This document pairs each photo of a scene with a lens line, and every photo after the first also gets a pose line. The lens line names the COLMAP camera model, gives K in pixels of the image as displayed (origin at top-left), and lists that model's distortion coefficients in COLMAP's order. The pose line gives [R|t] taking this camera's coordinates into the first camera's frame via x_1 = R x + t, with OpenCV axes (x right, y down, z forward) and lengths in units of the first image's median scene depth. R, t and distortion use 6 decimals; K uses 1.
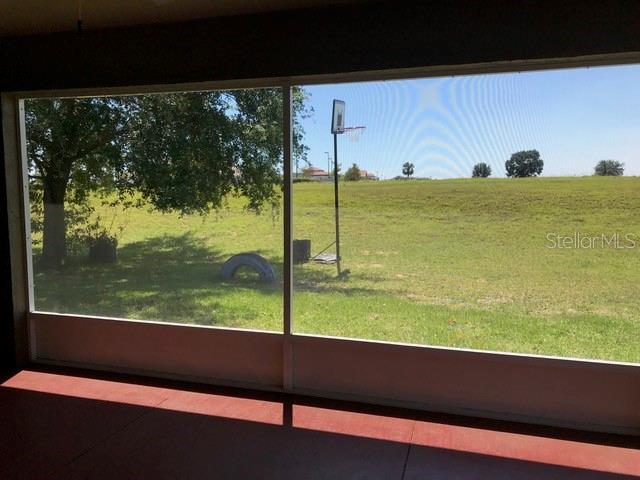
lens RADIAL K [[526.4, 0, 320.0], [0, 526.4, 240.0], [0, 0, 1]] dist [0.074545, -0.095485]
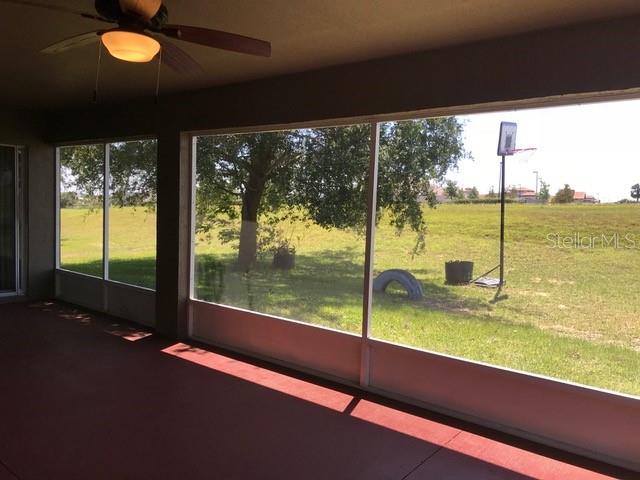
lens RADIAL K [[527.5, 0, 320.0], [0, 527.5, 240.0], [0, 0, 1]] dist [0.009384, -0.004815]
pose [[0.931310, 0.055745, -0.359936, 0.166737], [-0.068069, 0.997446, -0.021644, -0.000778], [0.357810, 0.044658, 0.932726, -0.071099]]
